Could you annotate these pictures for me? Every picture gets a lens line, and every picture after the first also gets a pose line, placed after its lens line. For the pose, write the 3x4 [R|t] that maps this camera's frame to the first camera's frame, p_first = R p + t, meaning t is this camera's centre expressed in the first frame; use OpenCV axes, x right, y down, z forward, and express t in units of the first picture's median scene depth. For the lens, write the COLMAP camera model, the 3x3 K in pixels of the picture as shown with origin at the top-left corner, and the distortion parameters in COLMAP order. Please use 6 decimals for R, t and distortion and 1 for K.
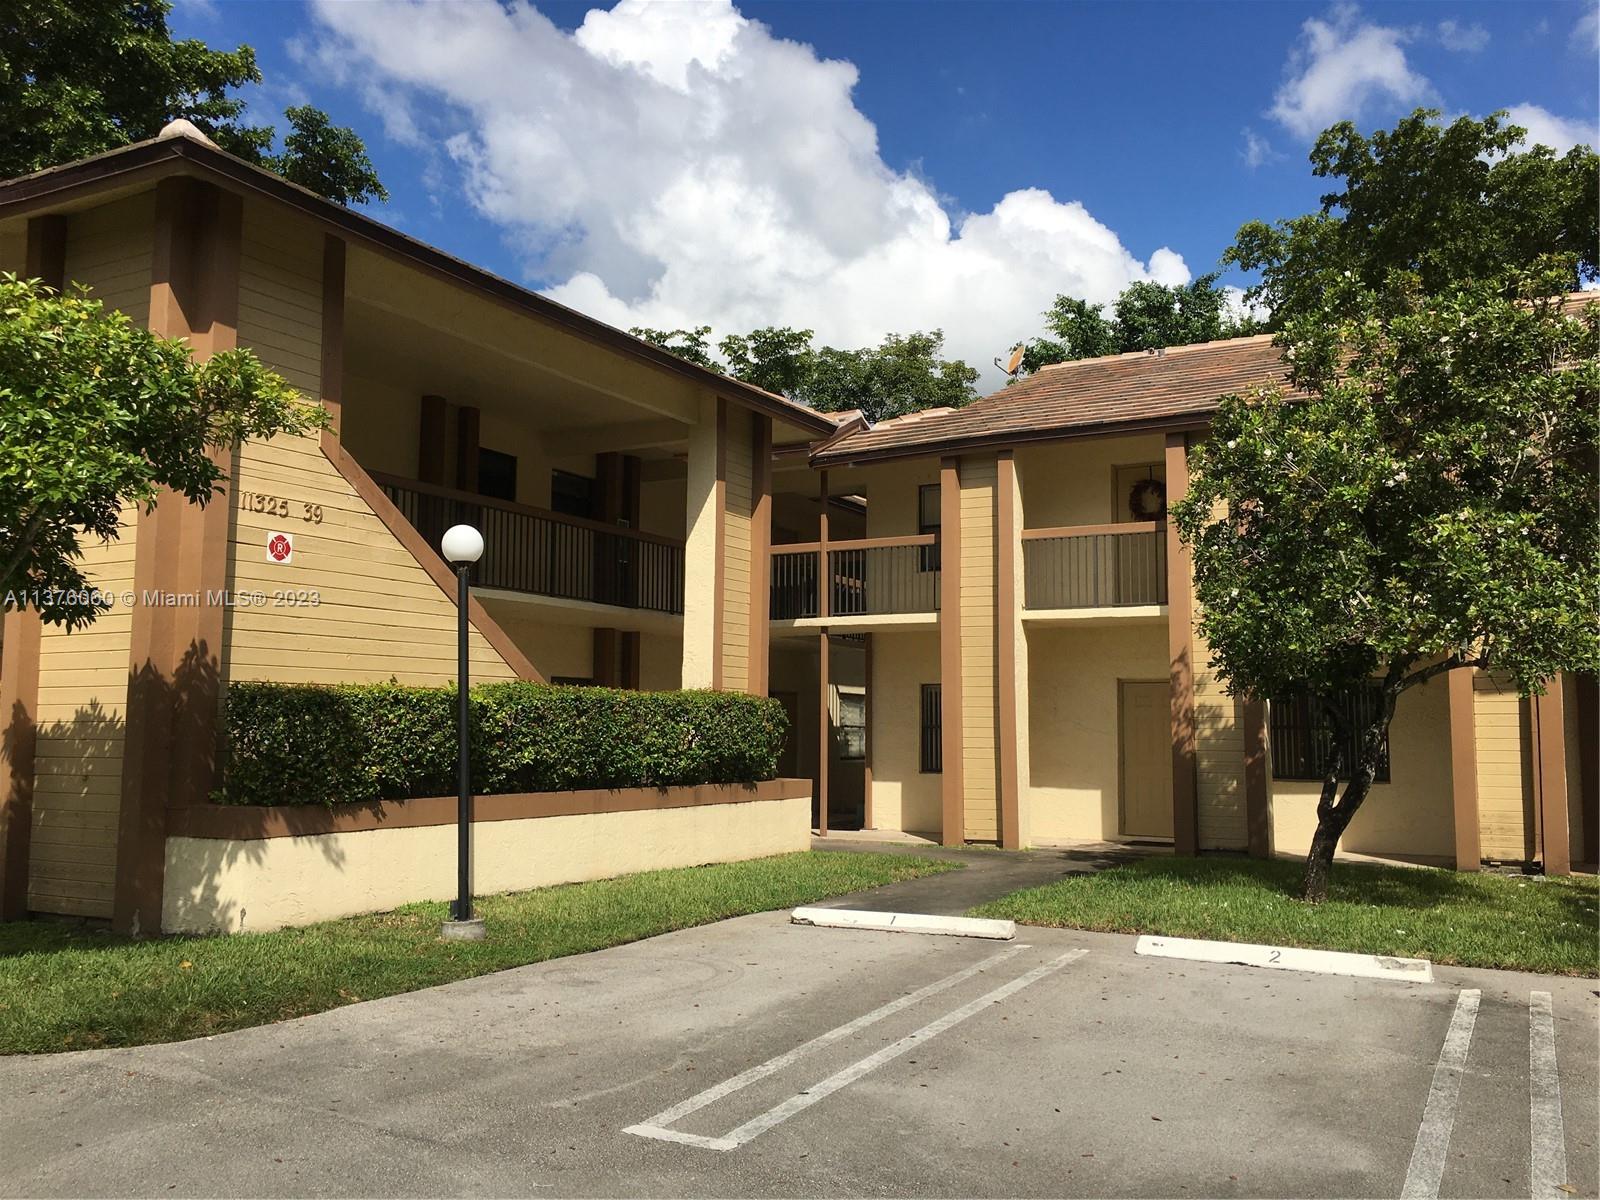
lens RADIAL K [[1347.2, 0, 801.3], [0, 1347.2, 599.1], [0, 0, 1]] dist [0.051061, -0.000109]
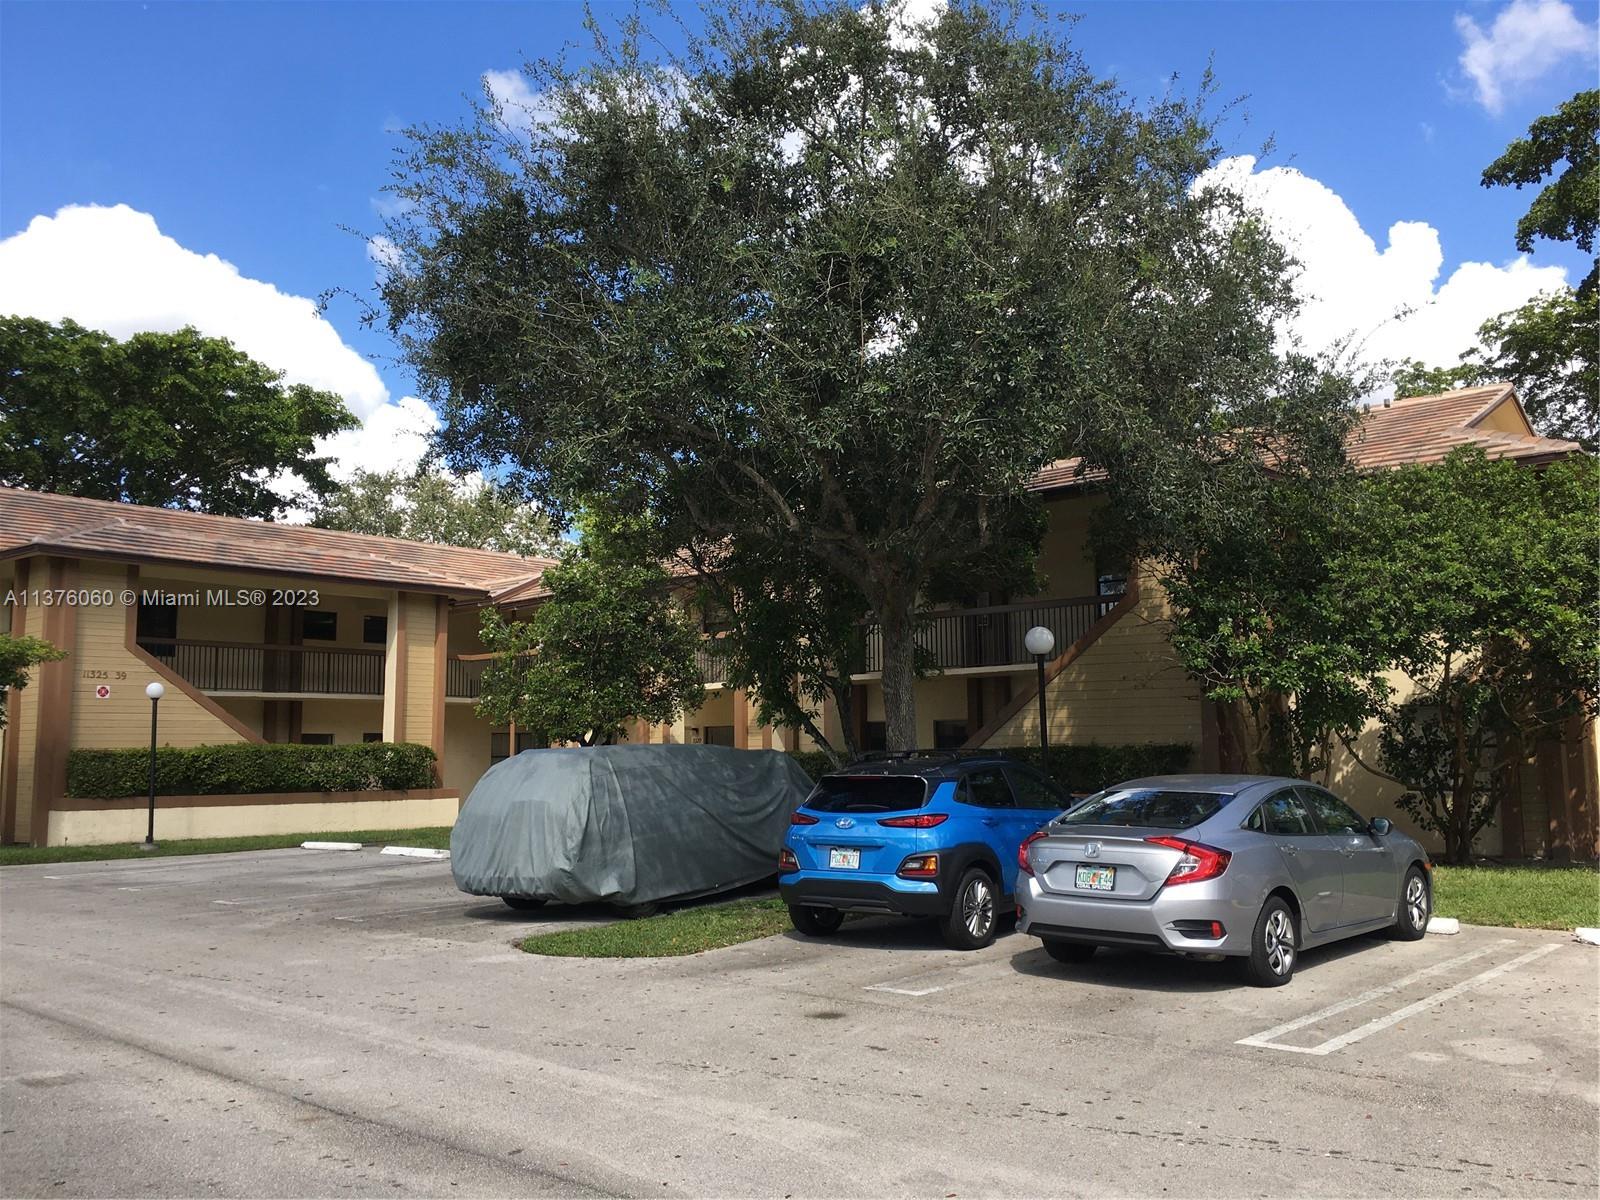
lens RADIAL K [[1347.2, 0, 798.0], [0, 1347.2, 601.1], [0, 0, 1]] dist [0.051061, -0.000109]
pose [[0.971472, -0.034178, -0.234680, 0.779634], [0.030967, 0.999370, -0.017354, -0.066363], [0.235126, 0.009591, 0.971918, -0.599290]]
